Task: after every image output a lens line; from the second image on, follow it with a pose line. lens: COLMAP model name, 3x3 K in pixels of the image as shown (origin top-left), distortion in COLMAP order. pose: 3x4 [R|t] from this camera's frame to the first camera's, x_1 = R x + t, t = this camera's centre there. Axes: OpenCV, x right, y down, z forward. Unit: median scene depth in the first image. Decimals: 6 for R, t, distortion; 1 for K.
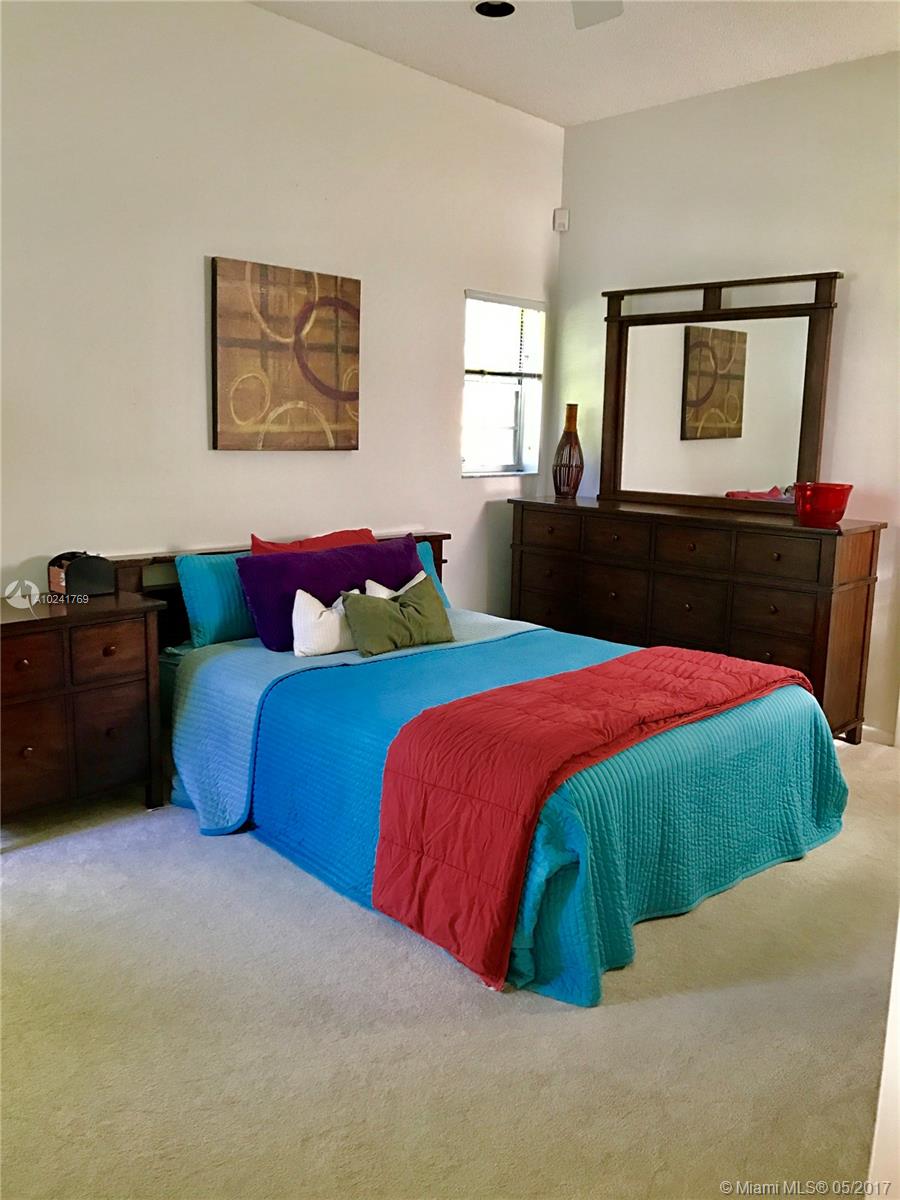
lens RADIAL K [[992.3, 0, 442.2], [0, 992.3, 600.4], [0, 0, 1]] dist [0.038458, -0.047300]
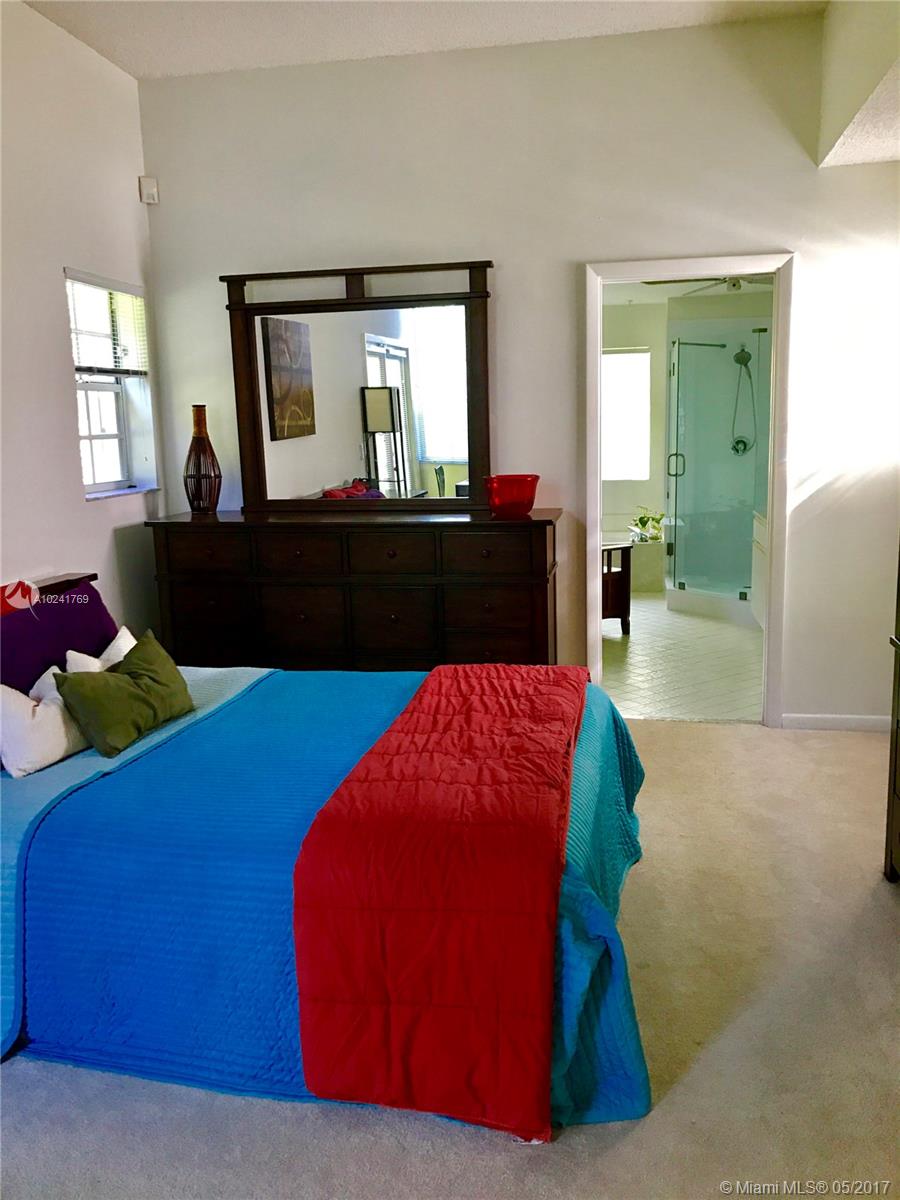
lens RADIAL K [[992.3, 0, 452.5], [0, 992.3, 593.9], [0, 0, 1]] dist [0.038458, -0.047300]
pose [[0.830855, -0.142543, 0.537924, -0.190164], [0.145668, 0.988642, 0.036985, -0.039741], [-0.537086, 0.047629, 0.842182, 0.182319]]
